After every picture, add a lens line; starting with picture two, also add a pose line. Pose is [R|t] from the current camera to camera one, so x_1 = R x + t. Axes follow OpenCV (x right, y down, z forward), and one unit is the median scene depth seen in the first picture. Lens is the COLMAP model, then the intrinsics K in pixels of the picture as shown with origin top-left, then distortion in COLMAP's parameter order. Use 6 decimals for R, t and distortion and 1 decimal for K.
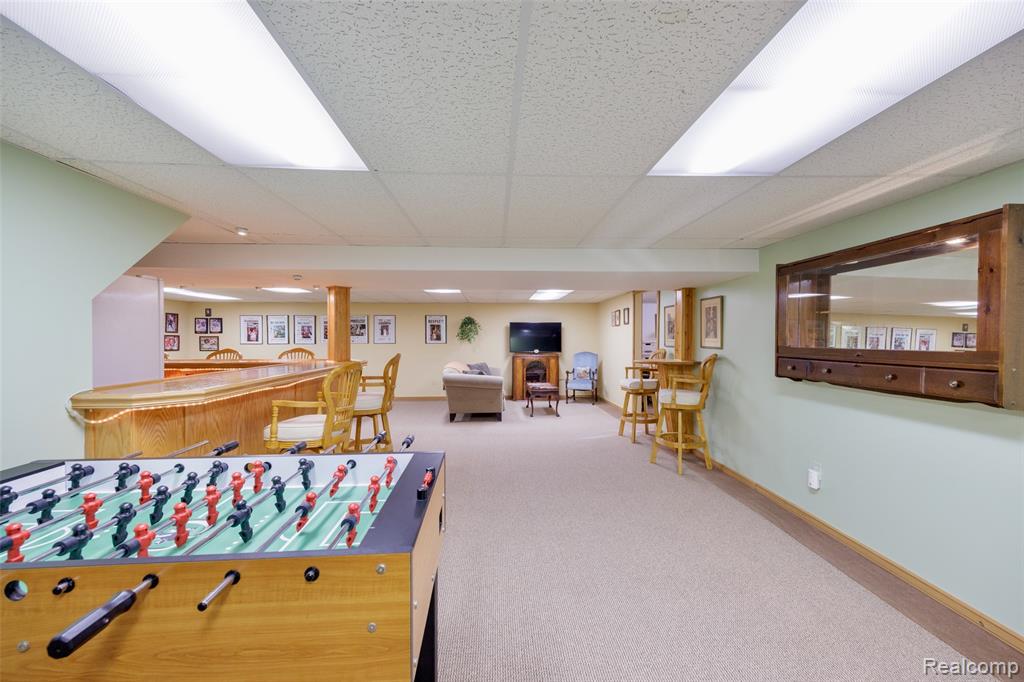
lens RADIAL K [[419.7, 0, 512.9], [0, 419.7, 342.0], [0, 0, 1]] dist [0.000620, 0.000036]
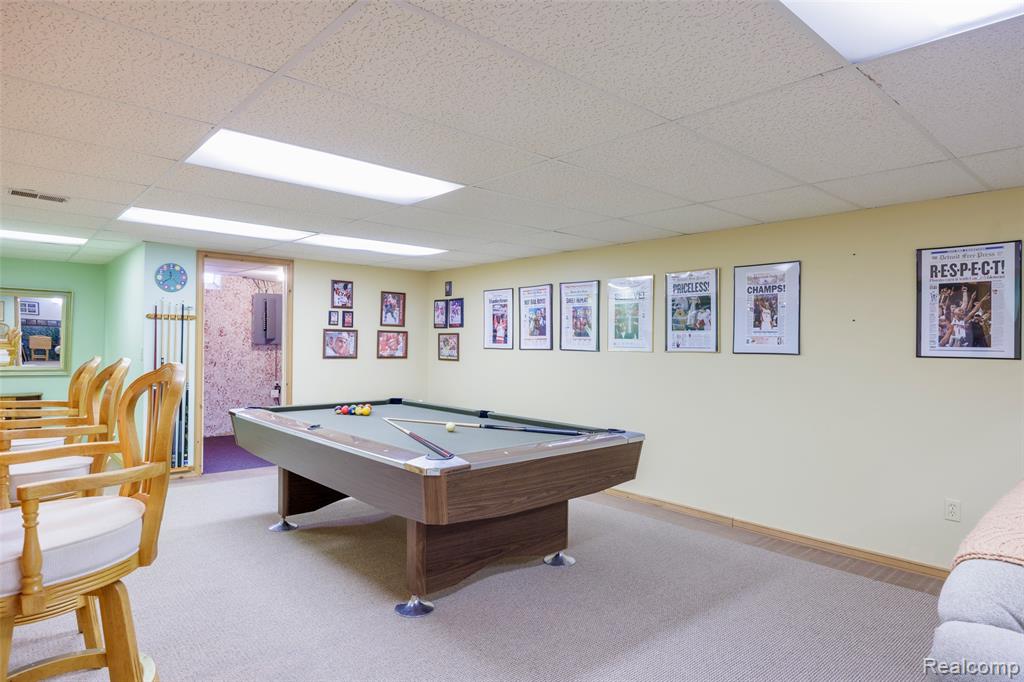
lens RADIAL K [[594.0, 0, 512.0], [0, 594.0, 337.9], [0, 0, 1]] dist [0.000472, -0.000694]
pose [[0.621629, 0.001829, -0.783309, -0.077597], [-0.016141, 0.999815, -0.010475, -0.000817], [0.783145, 0.019155, 0.621544, 0.588095]]
